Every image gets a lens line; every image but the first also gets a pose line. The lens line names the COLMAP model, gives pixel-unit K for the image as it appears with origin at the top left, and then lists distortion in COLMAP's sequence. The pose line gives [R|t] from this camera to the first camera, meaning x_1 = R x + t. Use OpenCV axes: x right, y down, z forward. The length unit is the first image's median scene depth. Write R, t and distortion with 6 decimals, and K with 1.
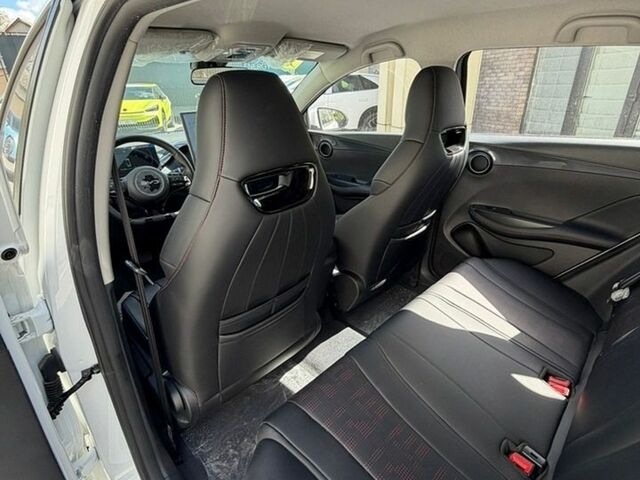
lens RADIAL K [[331.3, 0, 320.0], [0, 331.3, 240.0], [0, 0, 1]] dist [-0.001059, -0.018495]
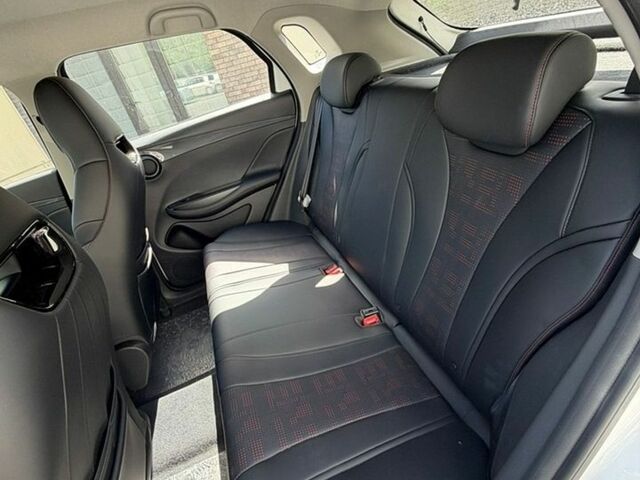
lens RADIAL K [[340.4, 0, 318.8], [0, 340.4, 237.0], [0, 0, 1]] dist [-0.001687, 0.002005]
pose [[0.378665, -0.514322, 0.769471, -0.235366], [0.562191, 0.788248, 0.250213, -0.042292], [-0.735224, 0.337843, 0.587629, 0.126648]]
